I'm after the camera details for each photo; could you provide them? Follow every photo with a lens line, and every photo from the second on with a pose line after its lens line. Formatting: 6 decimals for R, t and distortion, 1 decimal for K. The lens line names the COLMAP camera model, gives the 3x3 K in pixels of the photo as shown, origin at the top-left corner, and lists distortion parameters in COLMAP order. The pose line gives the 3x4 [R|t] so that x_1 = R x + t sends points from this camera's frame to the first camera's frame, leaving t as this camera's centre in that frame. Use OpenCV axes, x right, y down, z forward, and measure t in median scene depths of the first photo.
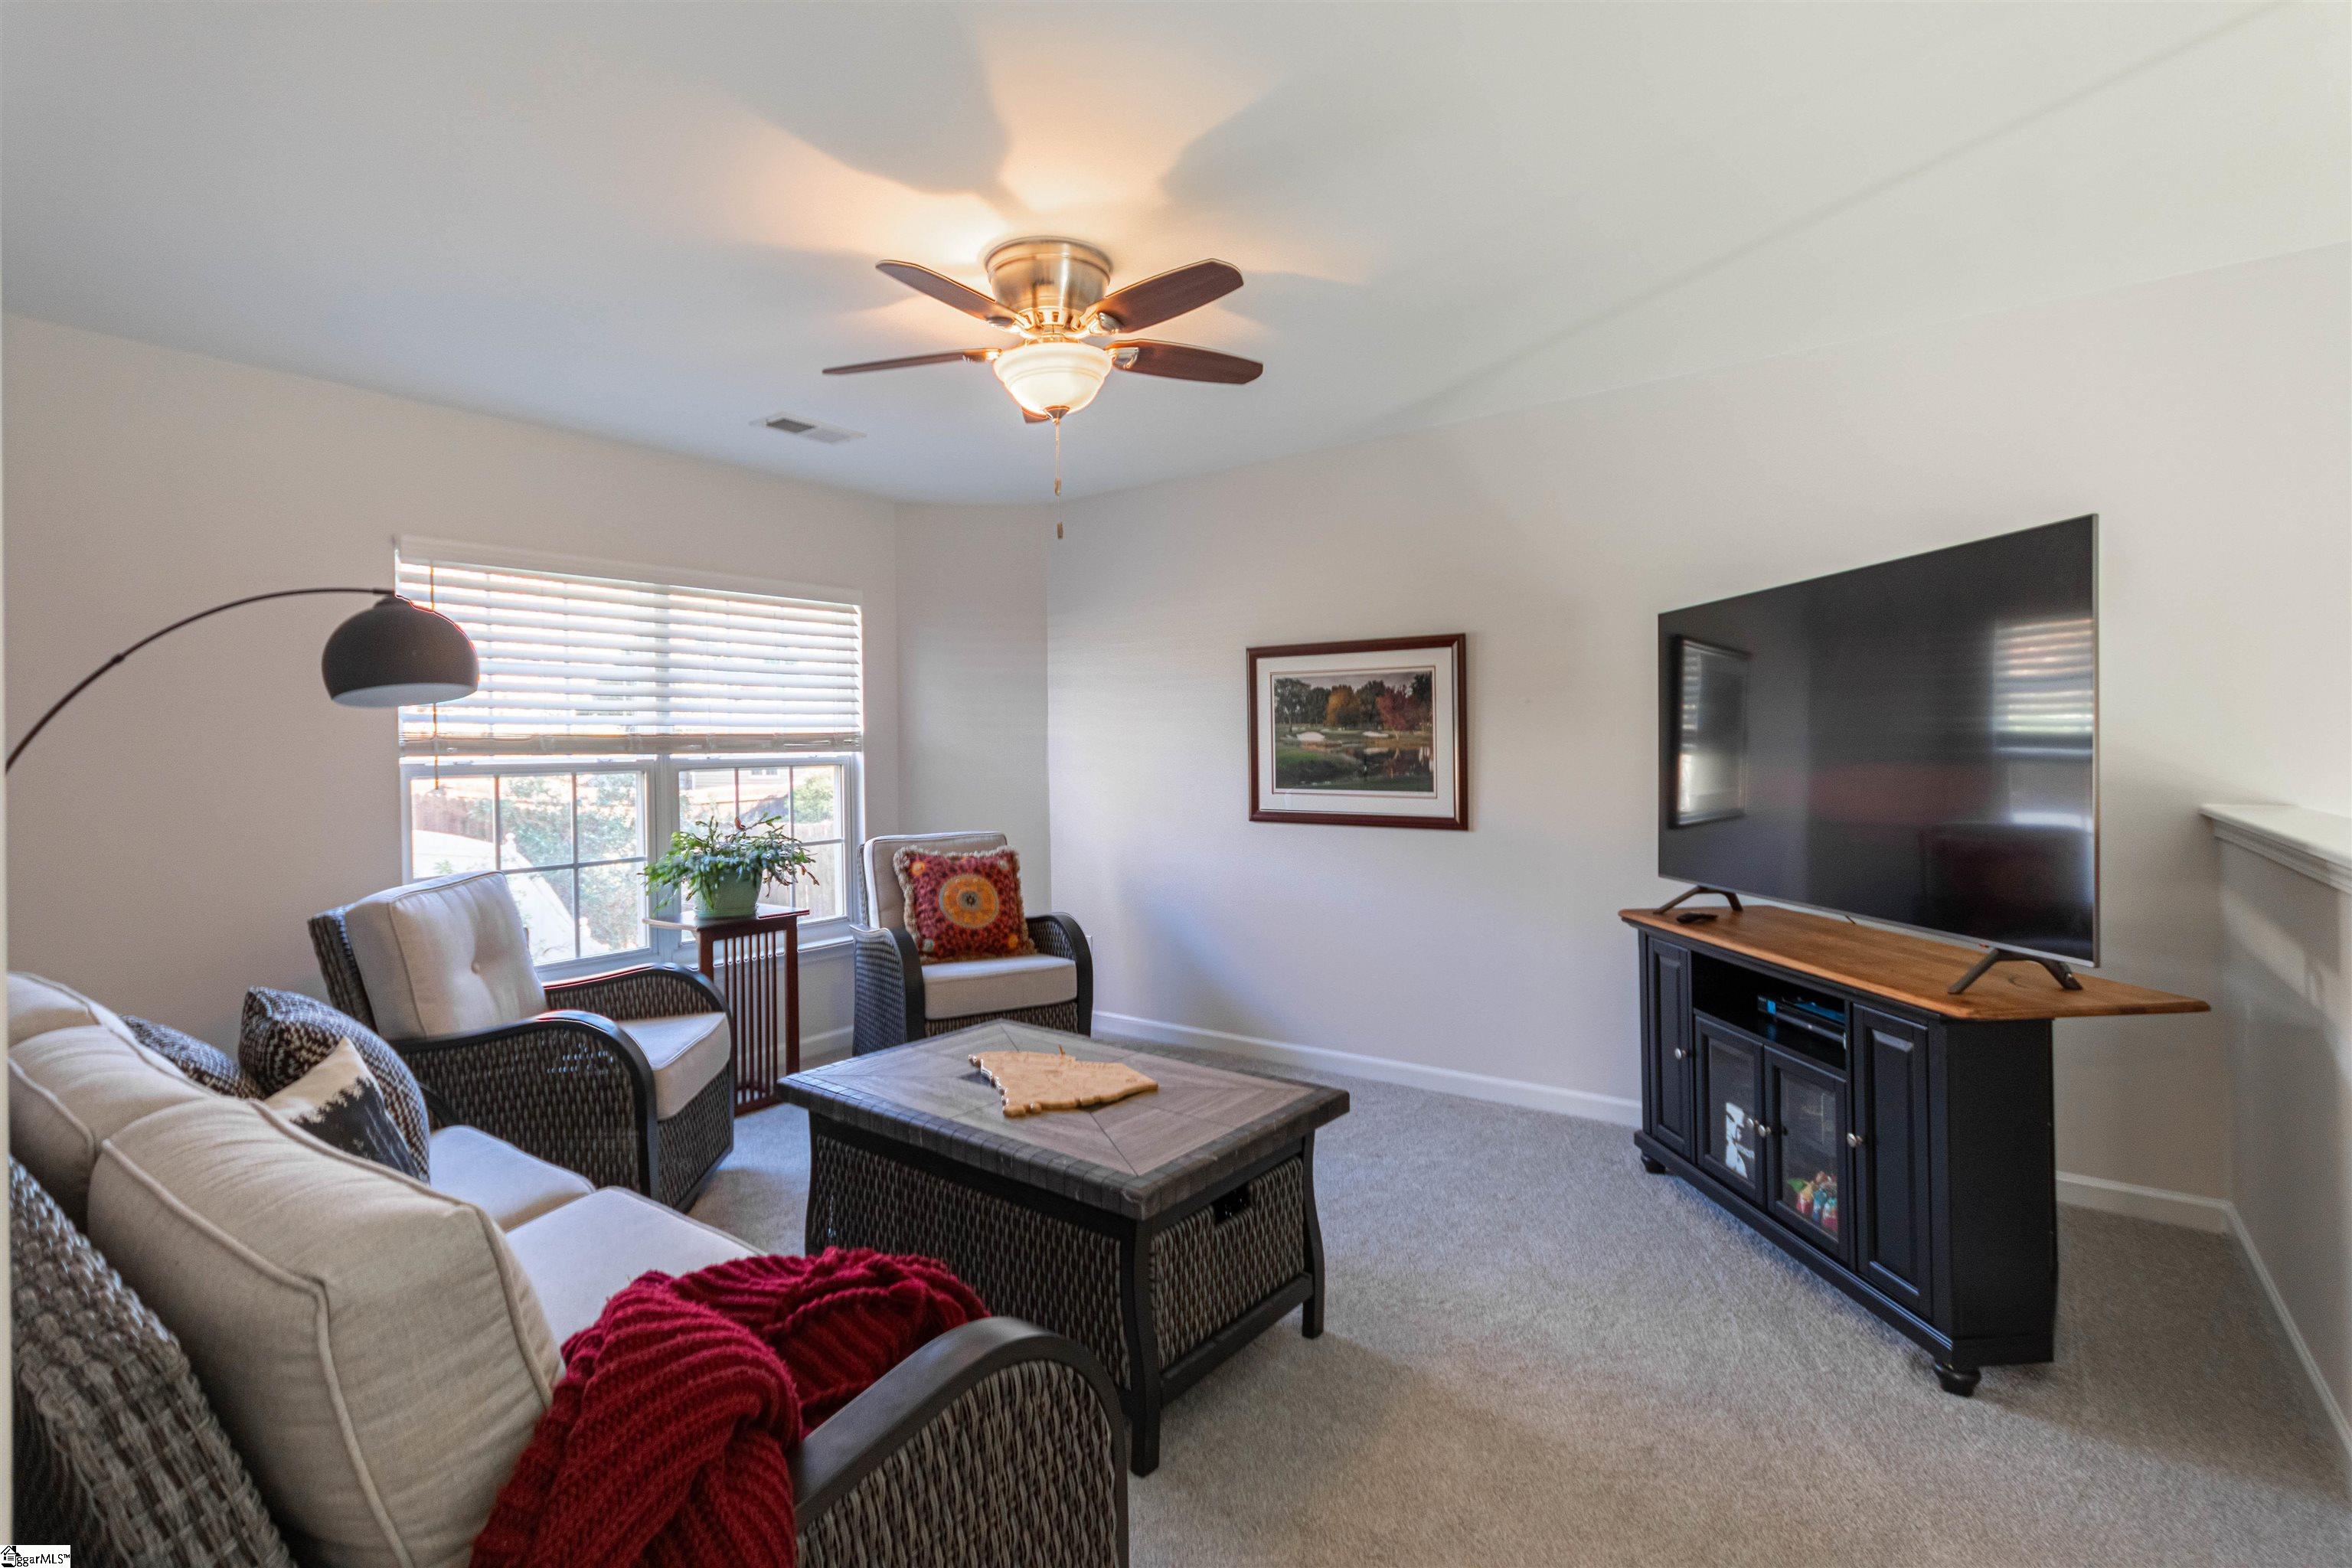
lens RADIAL K [[1106.2, 0, 1174.5], [0, 1106.2, 734.9], [0, 0, 1]] dist [-0.004448, -0.000230]
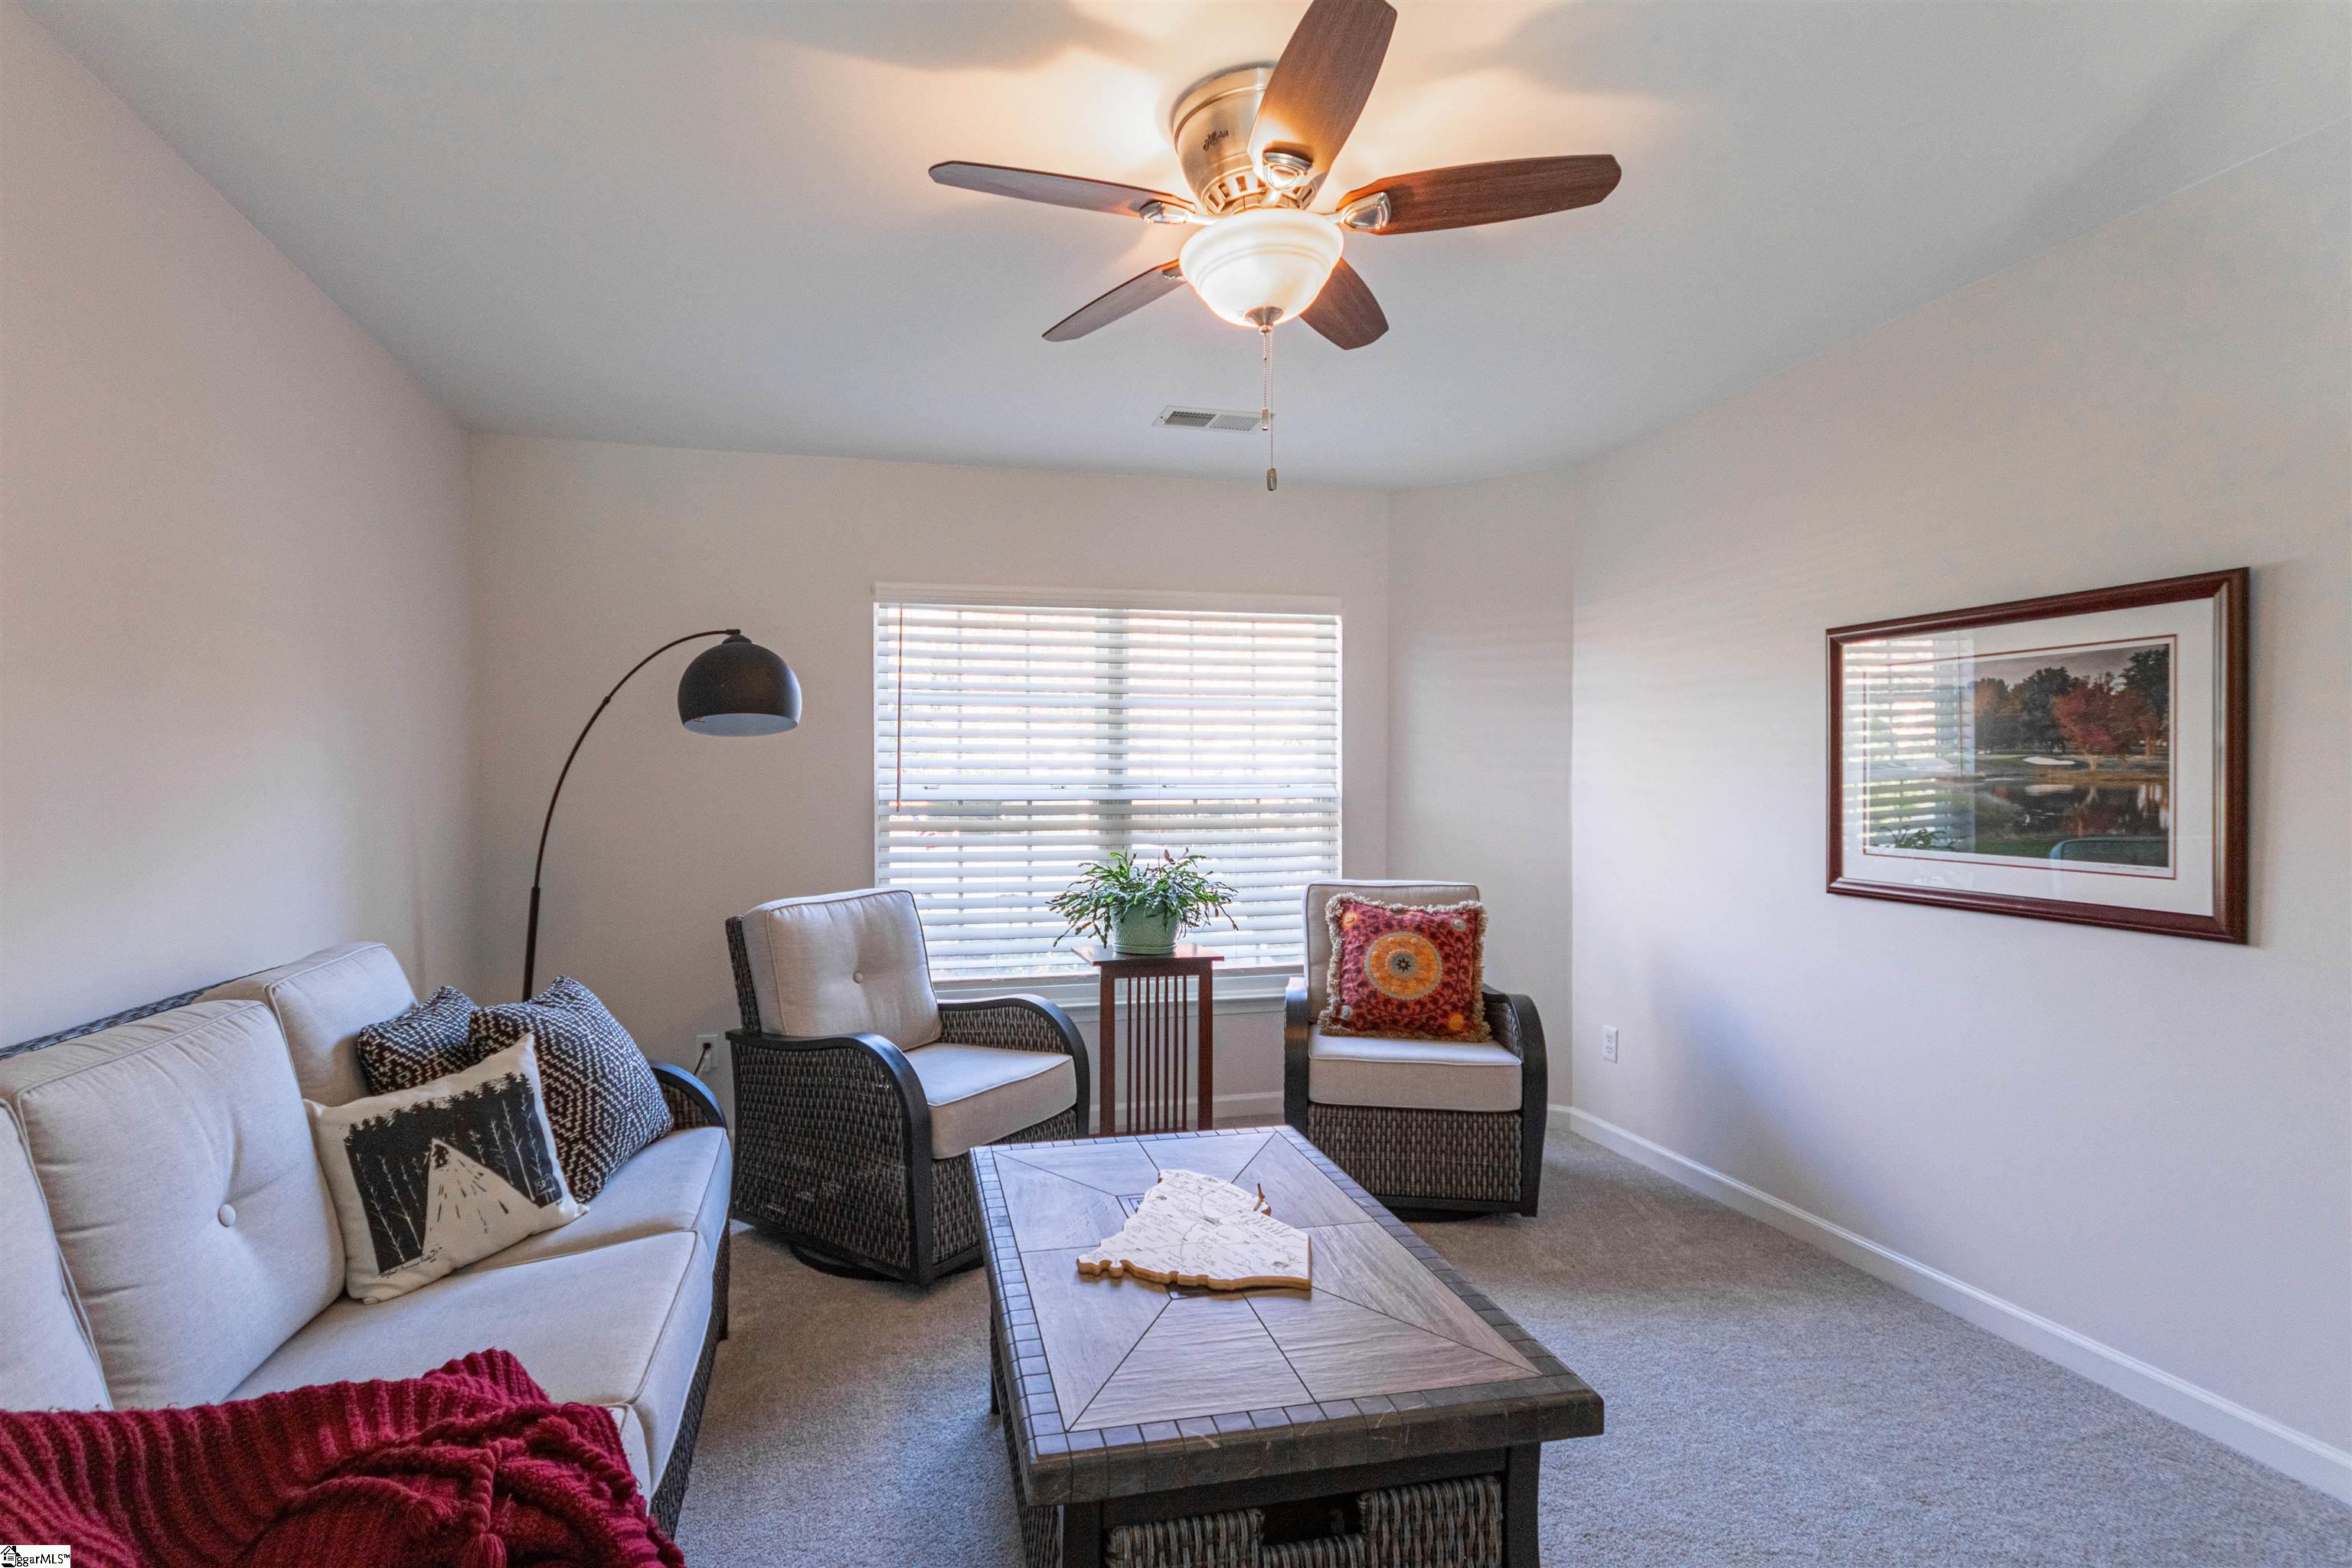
lens RADIAL K [[1116.3, 0, 1170.8], [0, 1116.3, 779.1], [0, 0, 1]] dist [0.003692, 0.000101]
pose [[0.765148, 0.010100, -0.643775, 0.215906], [-0.001397, 0.999901, 0.014027, 0.001520], [0.643853, -0.009833, 0.765086, 0.264584]]
